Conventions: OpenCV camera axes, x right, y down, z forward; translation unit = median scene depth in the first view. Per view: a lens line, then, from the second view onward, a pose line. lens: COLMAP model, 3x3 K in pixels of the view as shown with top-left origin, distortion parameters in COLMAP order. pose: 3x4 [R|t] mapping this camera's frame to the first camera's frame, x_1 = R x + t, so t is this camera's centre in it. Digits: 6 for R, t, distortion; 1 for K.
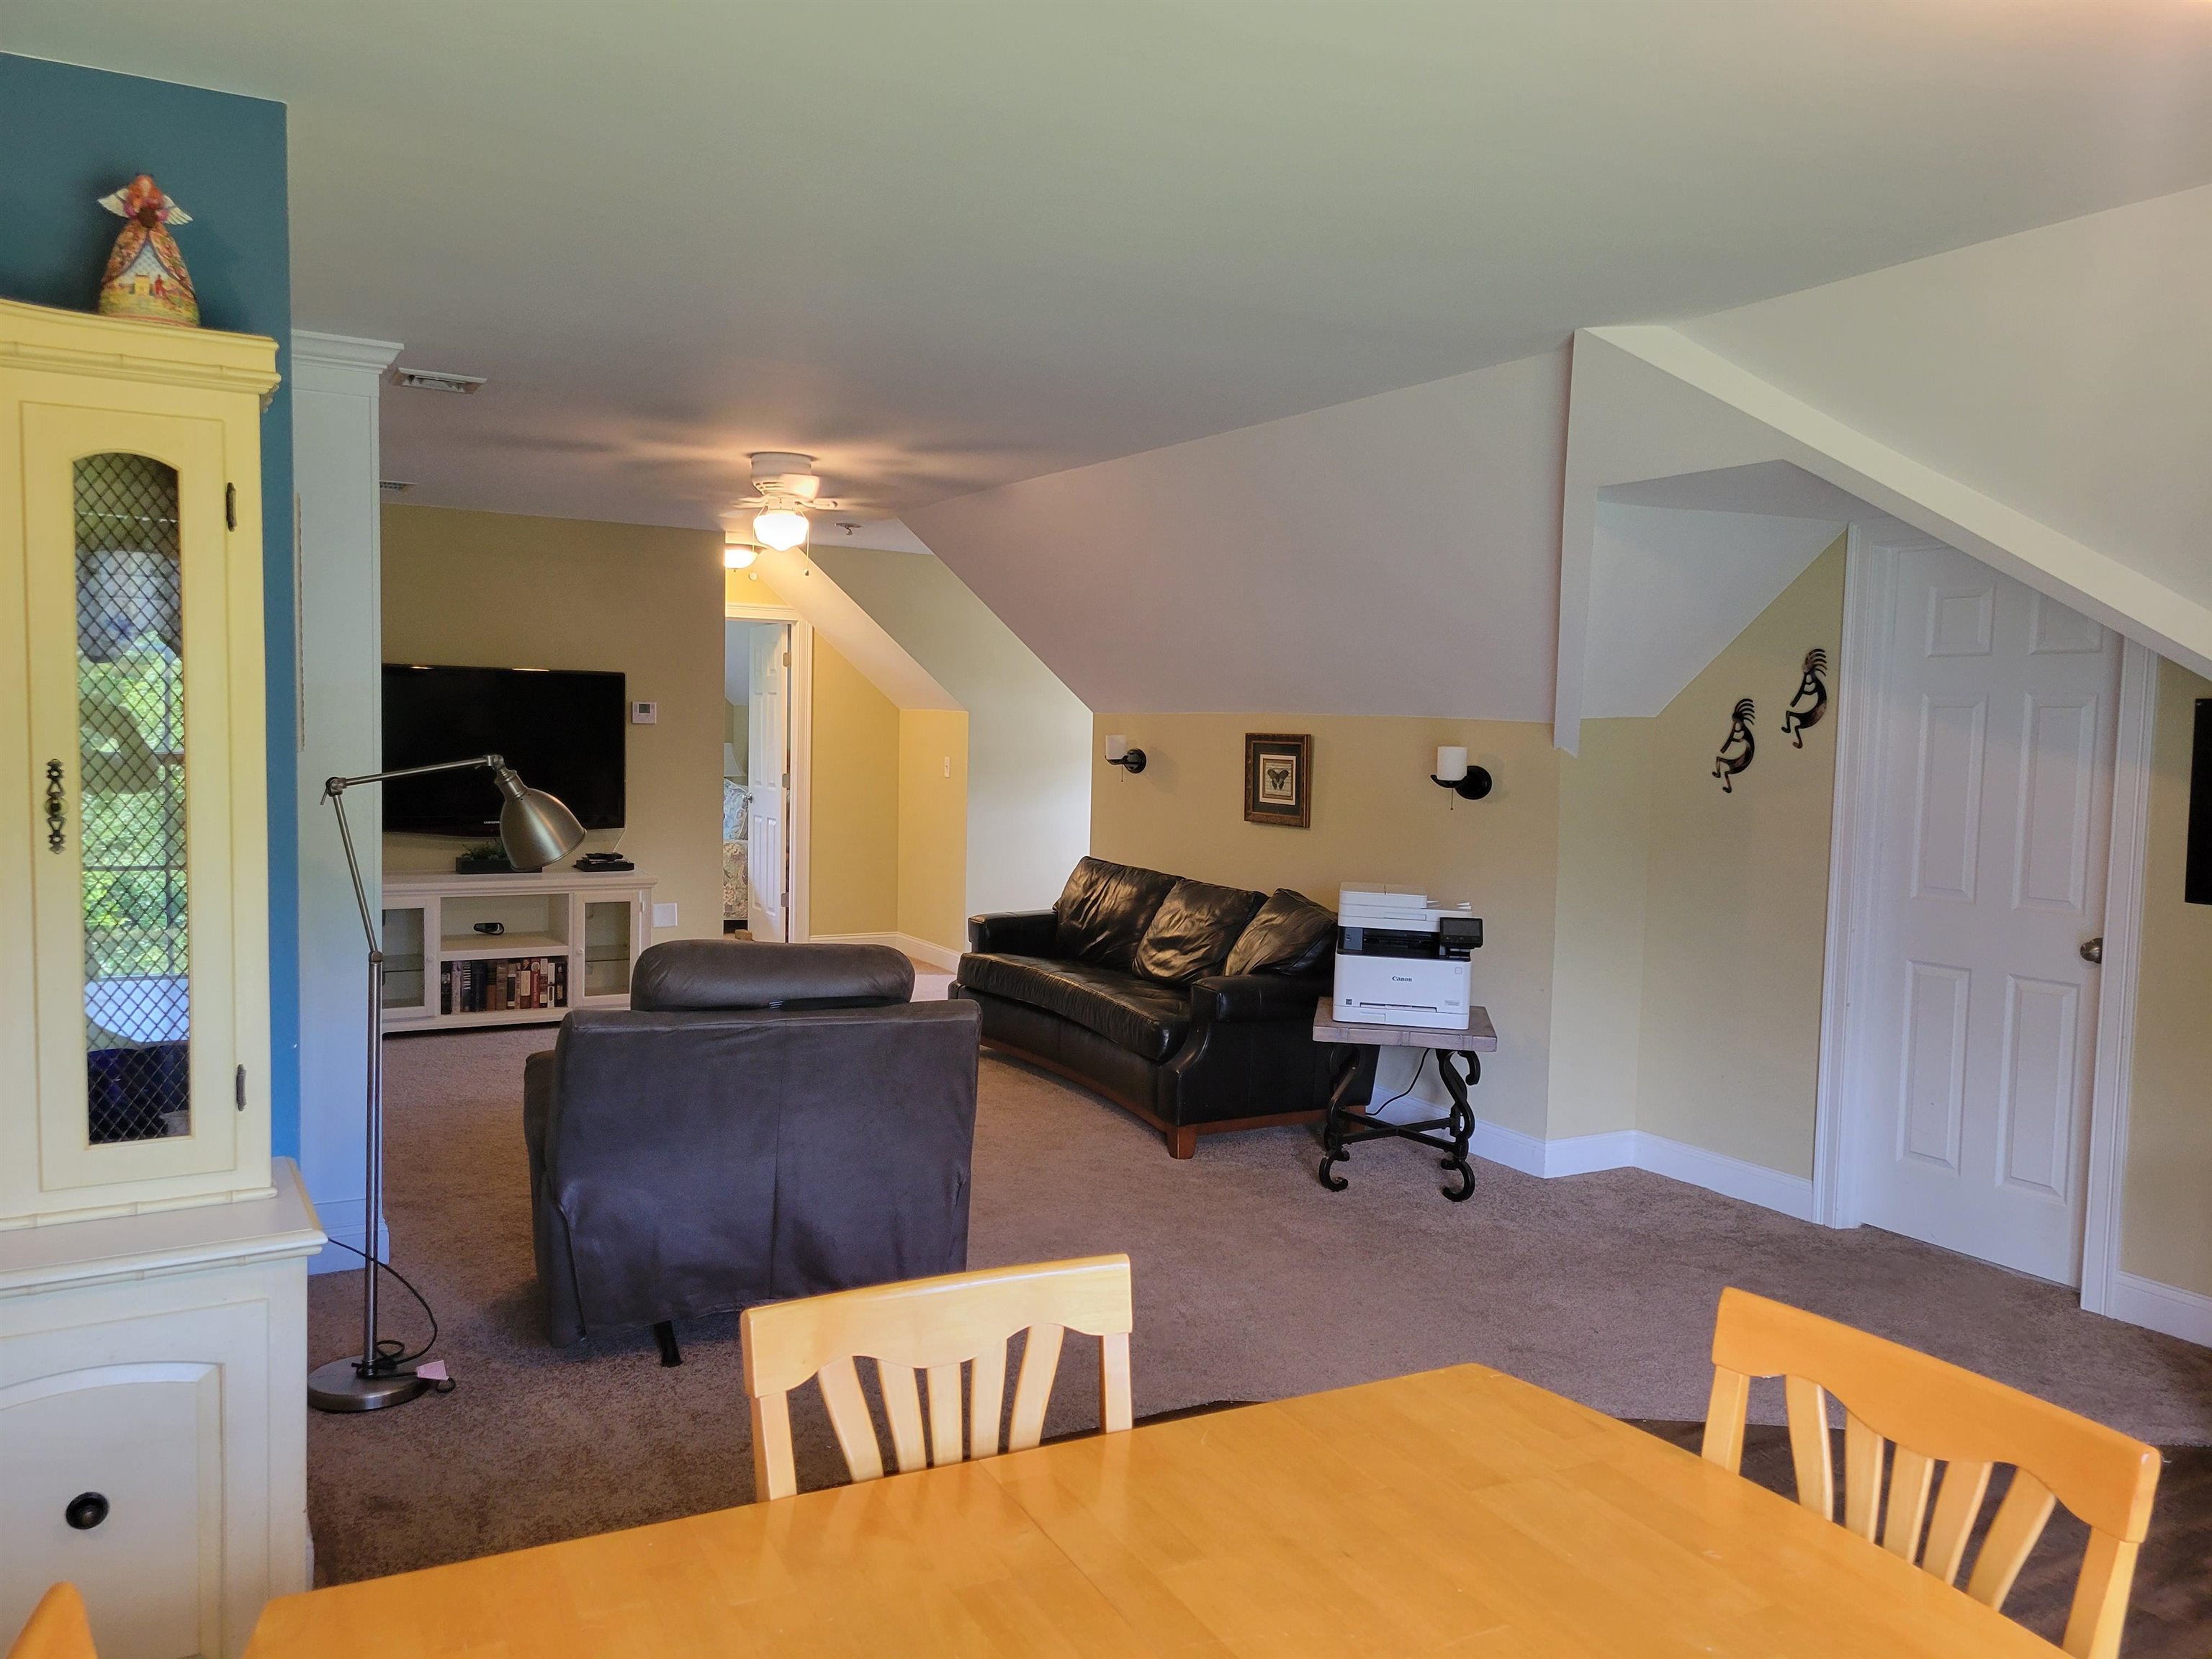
lens RADIAL K [[1620.0, 0, 1078.0], [0, 1620.0, 842.8], [0, 0, 1]] dist [0.054076, -0.035067]
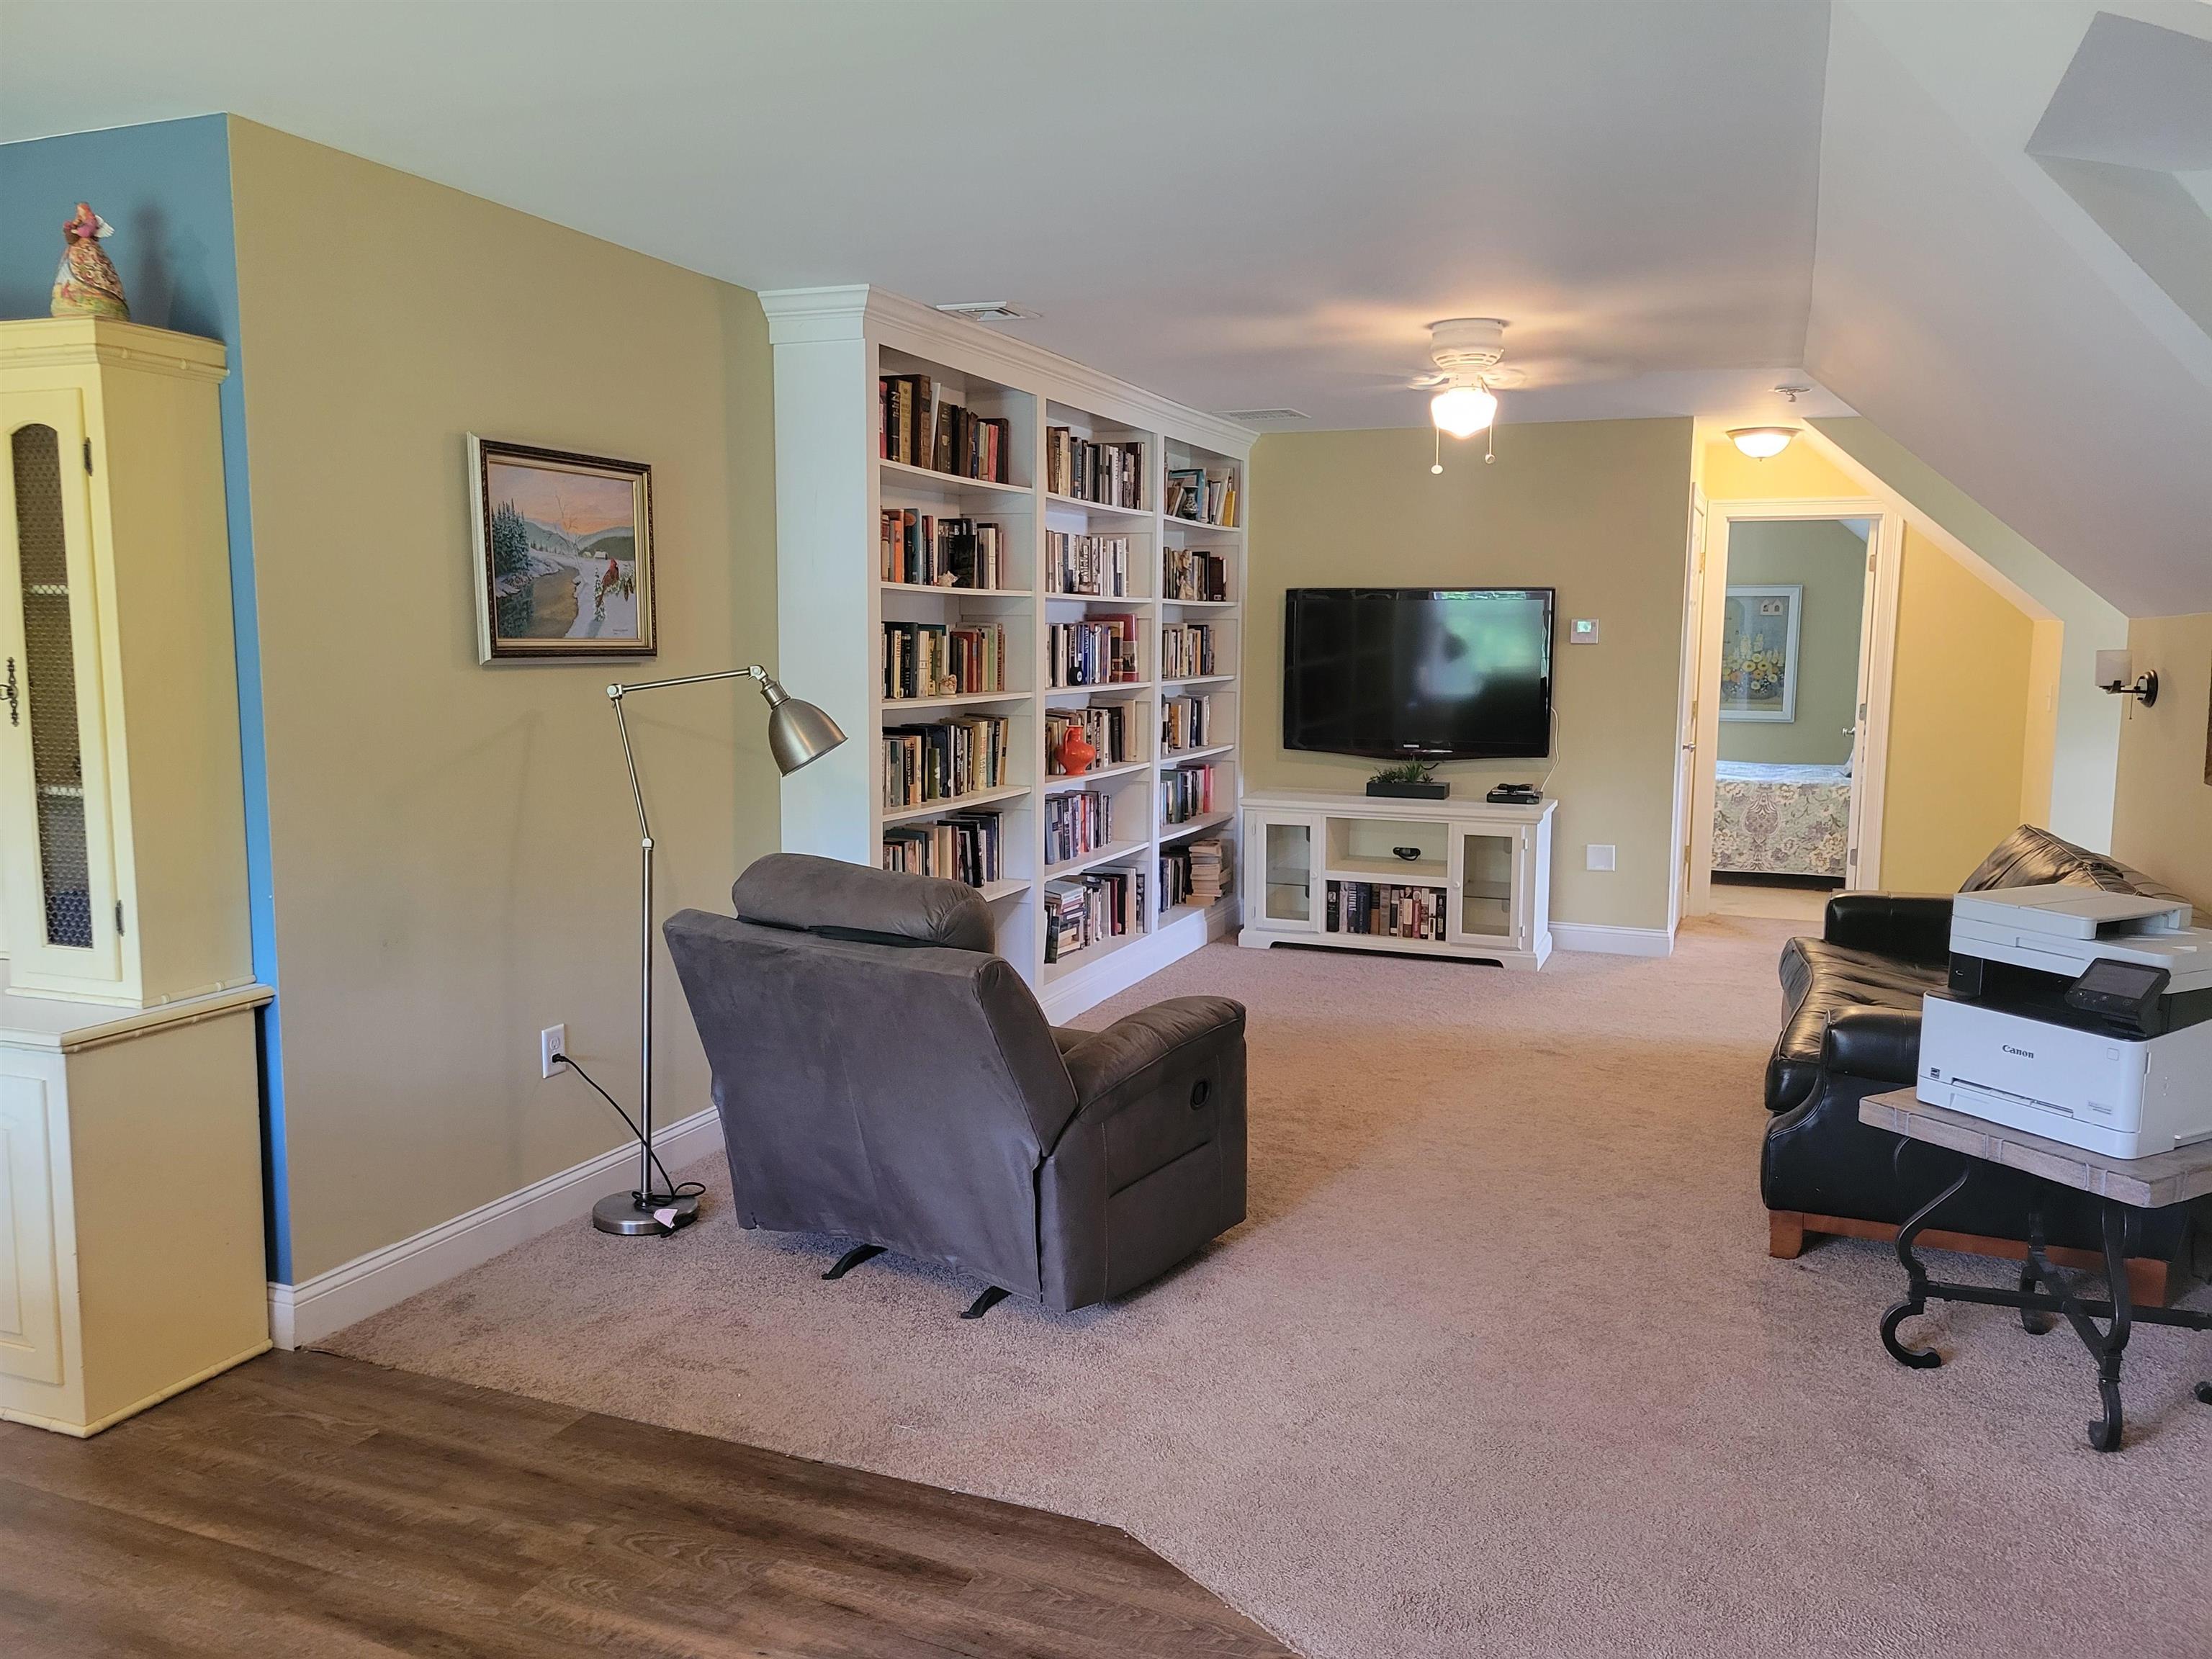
lens RADIAL K [[1636.6, 0, 1094.1], [0, 1636.6, 822.4], [0, 0, 1]] dist [0.053304, -0.035888]
pose [[0.643180, 0.074340, -0.762098, 0.435724], [-0.052088, 0.997218, 0.053315, -0.014696], [0.763941, 0.005405, 0.645263, 0.343877]]
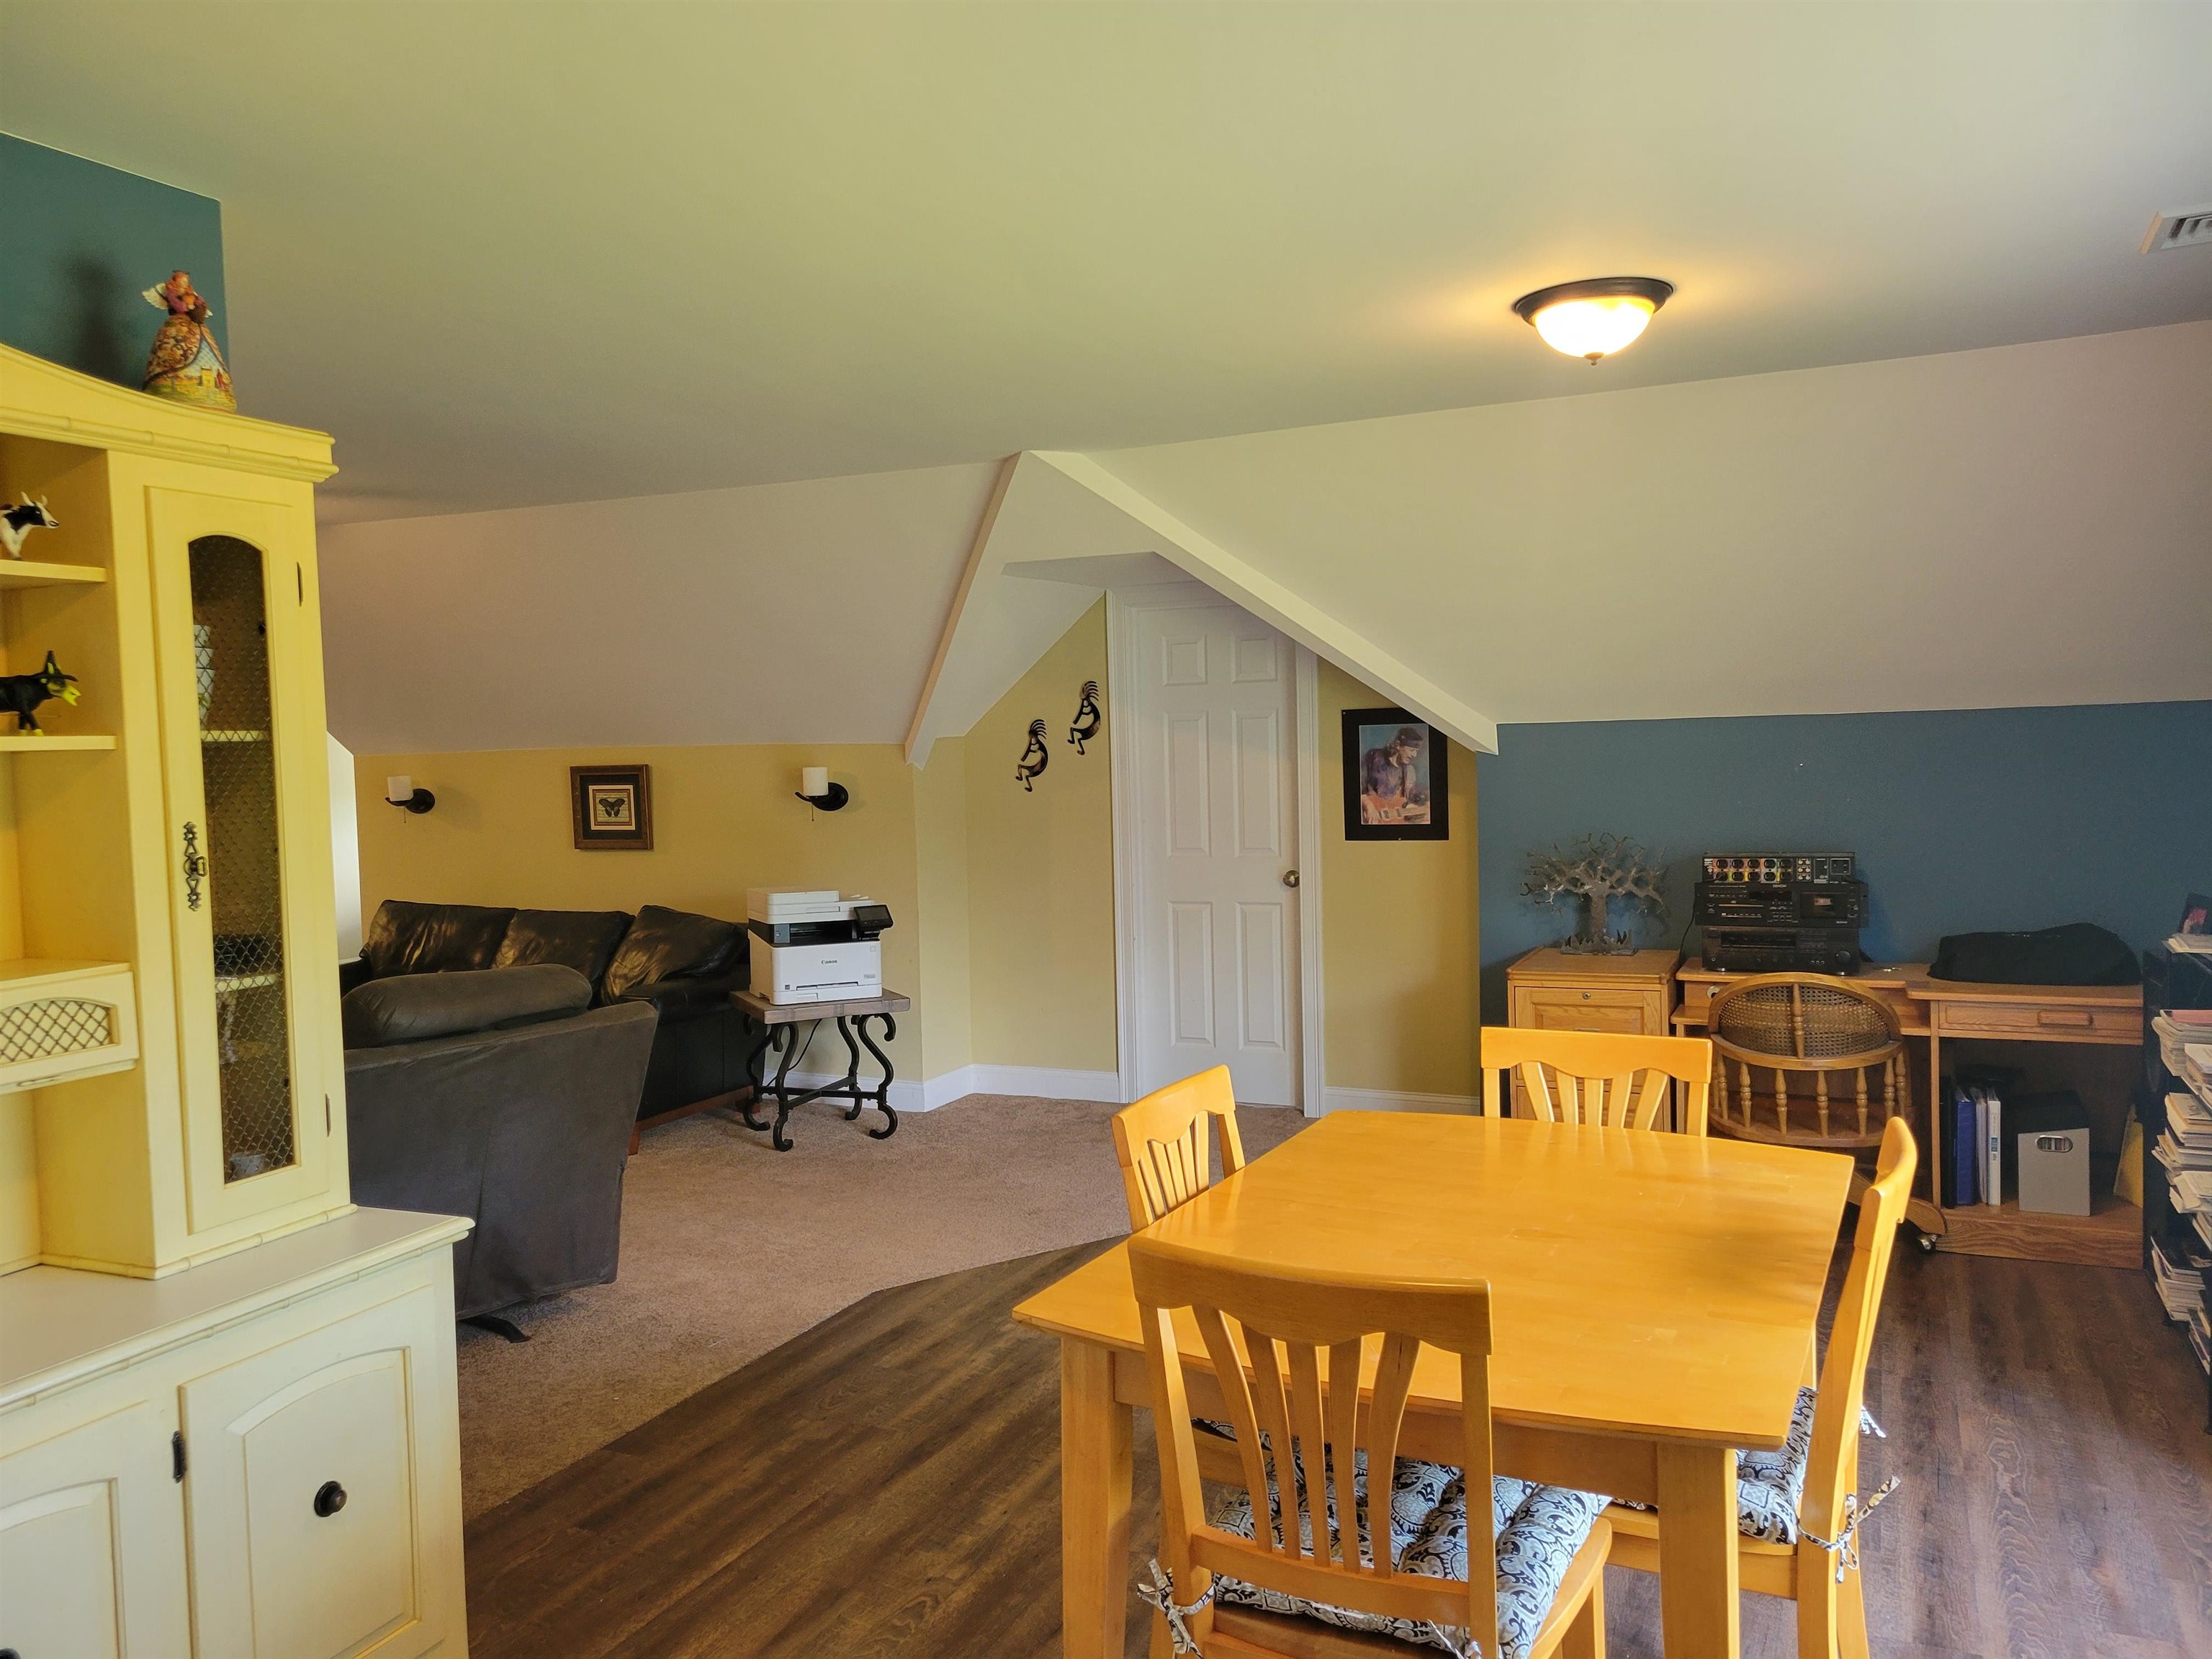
lens RADIAL K [[1620.0, 0, 1078.0], [0, 1620.0, 842.8], [0, 0, 1]] dist [0.054076, -0.035067]
pose [[0.812792, -0.076901, 0.577456, -0.330737], [0.087259, 0.996137, 0.009836, 0.000905], [-0.575981, 0.042394, 0.816363, -0.083135]]
